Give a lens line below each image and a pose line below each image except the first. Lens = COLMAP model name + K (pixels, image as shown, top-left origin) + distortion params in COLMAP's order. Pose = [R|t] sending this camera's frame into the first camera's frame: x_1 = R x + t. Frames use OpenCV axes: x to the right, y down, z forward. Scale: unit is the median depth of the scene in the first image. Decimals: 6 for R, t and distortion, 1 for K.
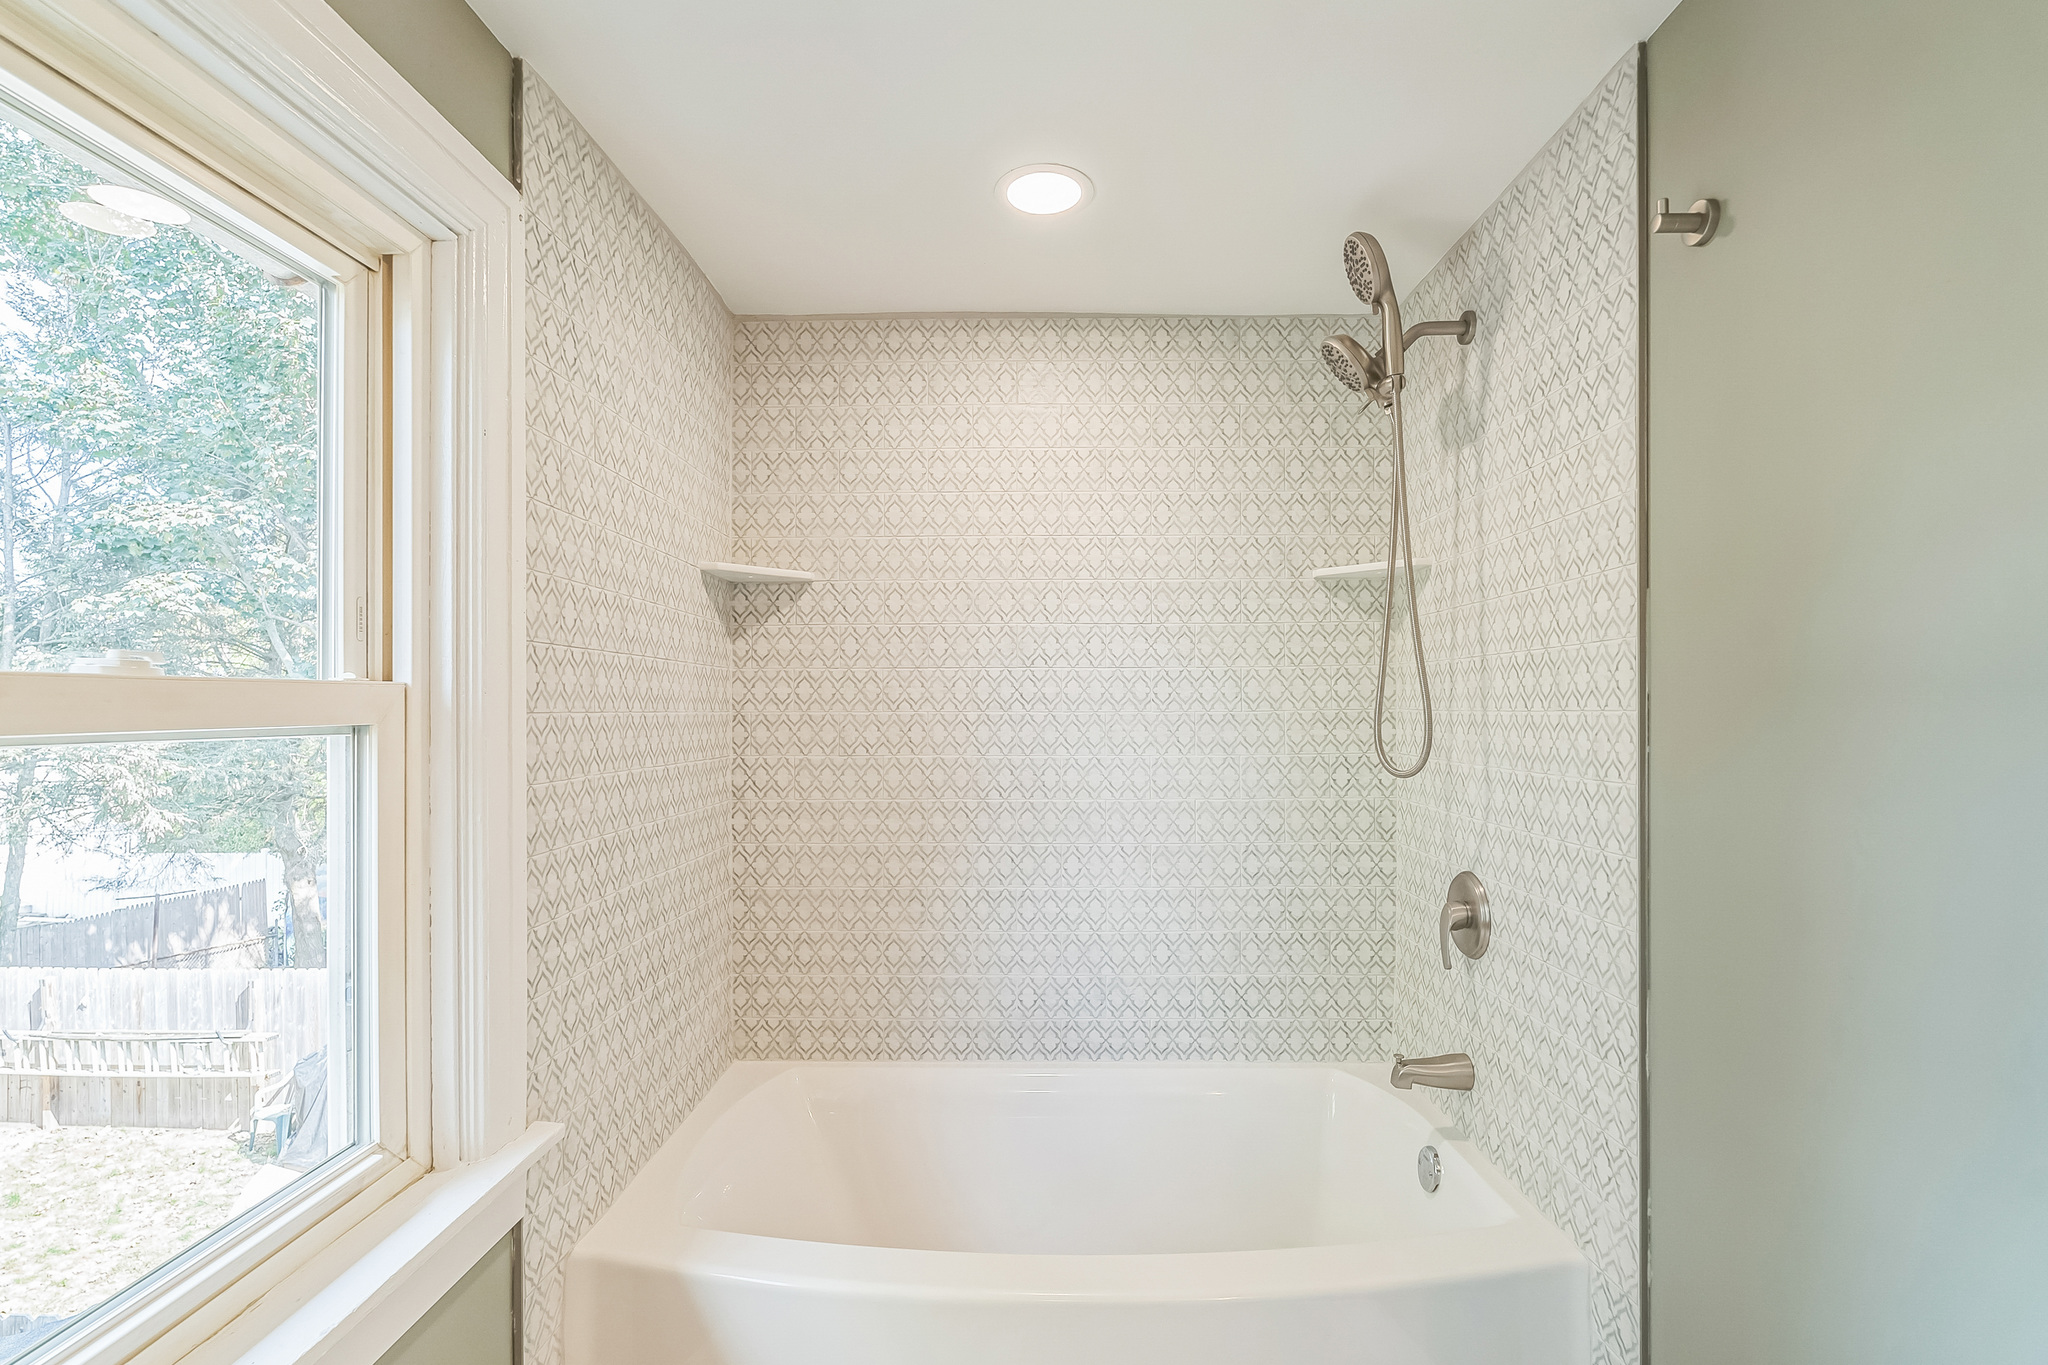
lens RADIAL K [[915.2, 0, 1021.5], [0, 915.2, 707.5], [0, 0, 1]] dist [-0.007640, 0.000353]
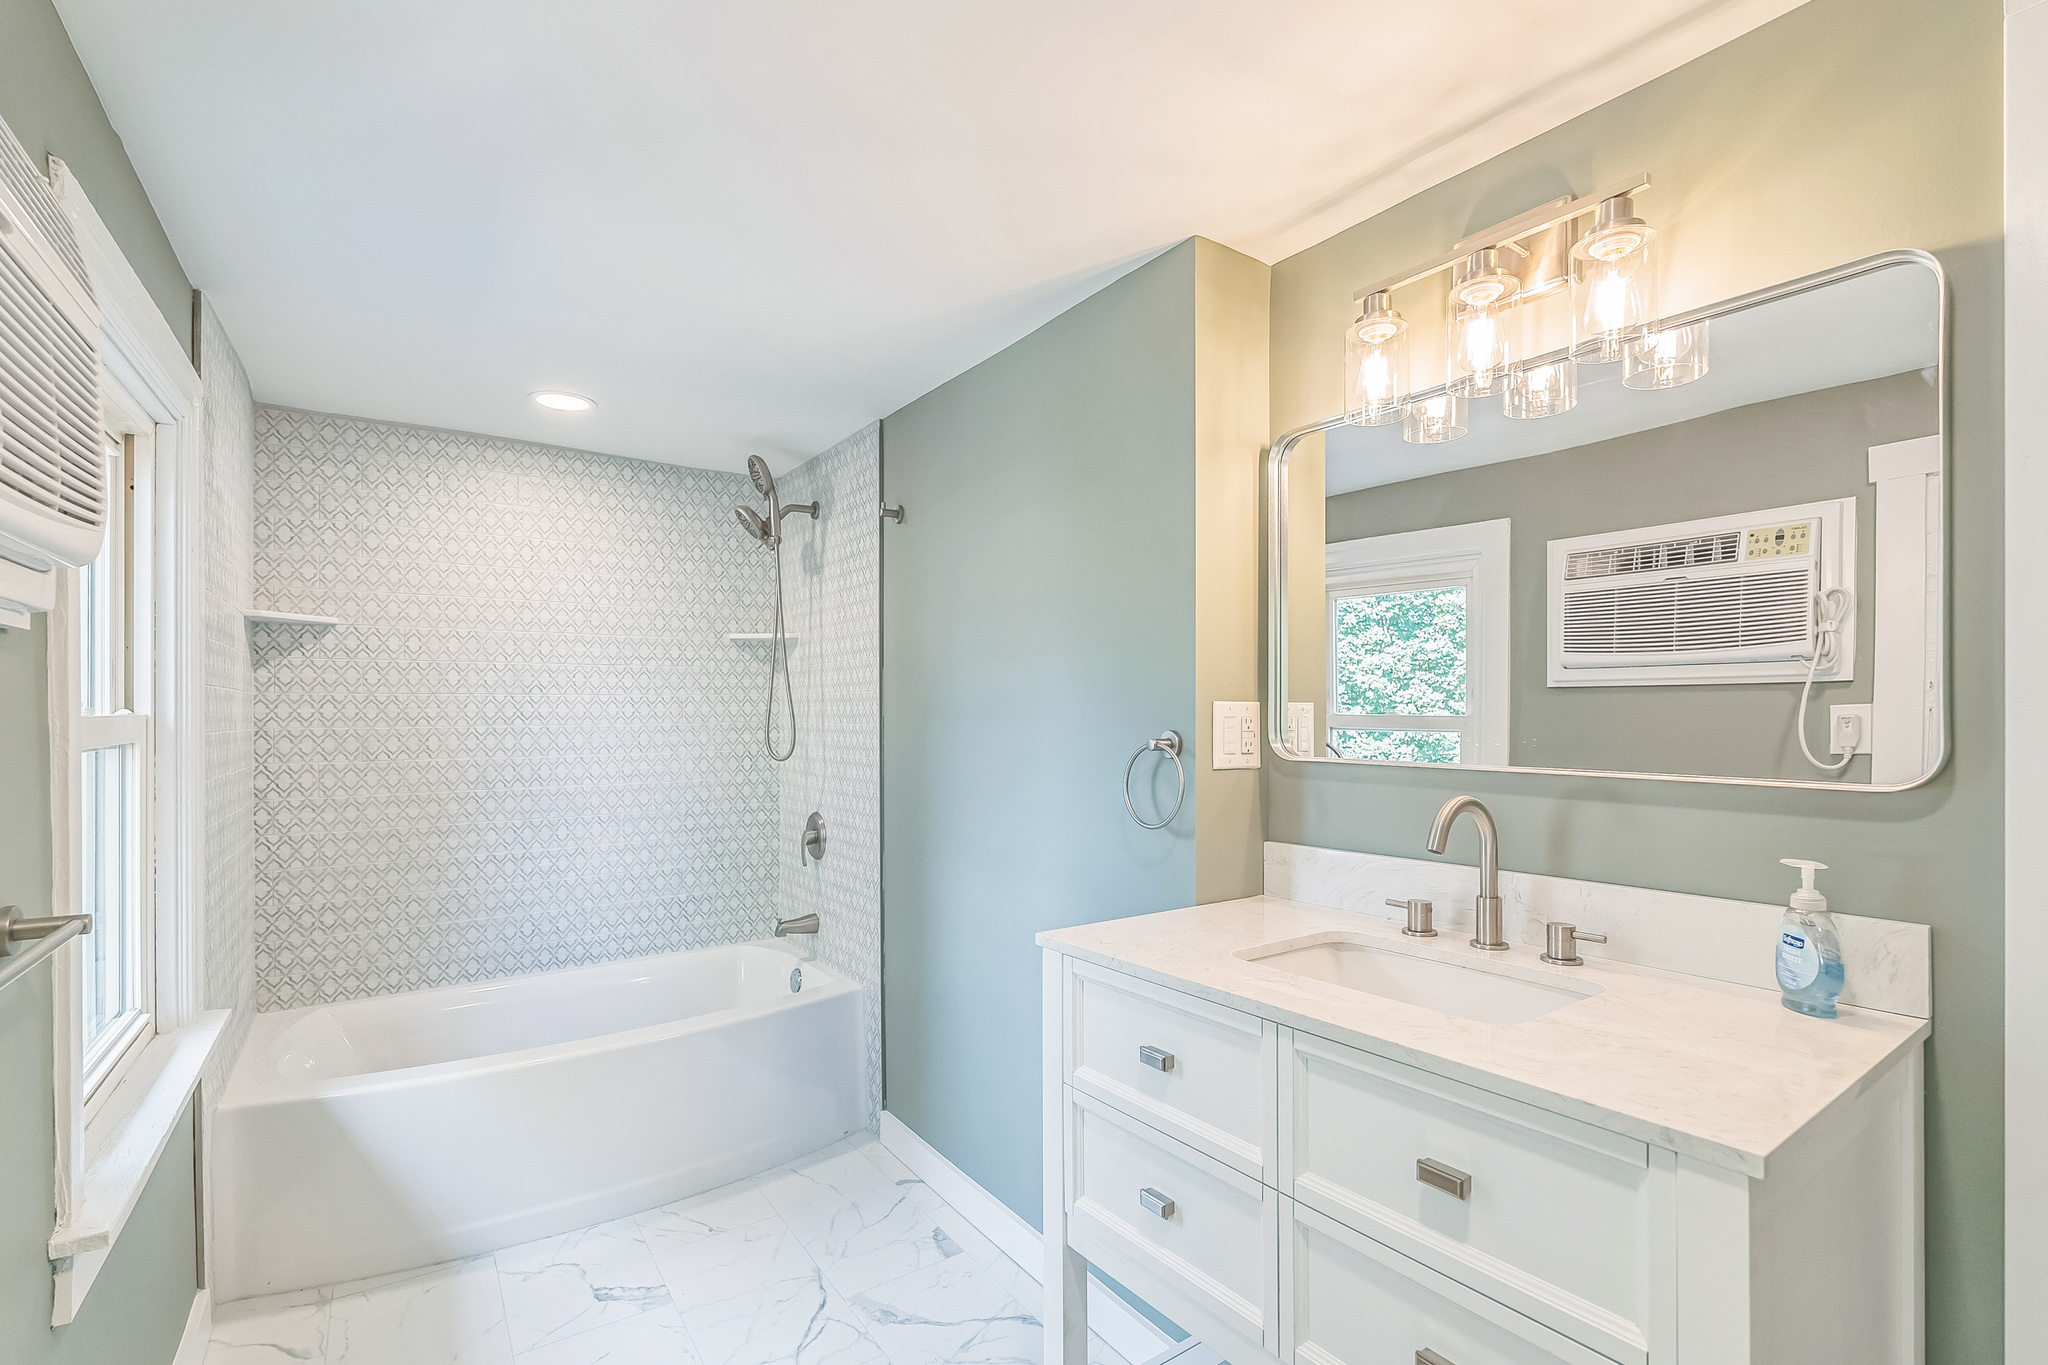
lens RADIAL K [[915.2, 0, 1021.5], [0, 915.2, 707.5], [0, 0, 1]] dist [-0.007640, 0.000353]
pose [[0.812016, 0.000624, 0.583635, -0.194826], [0.002432, 0.999987, -0.004454, -0.014846], [-0.583631, 0.005036, 0.812004, -0.583022]]
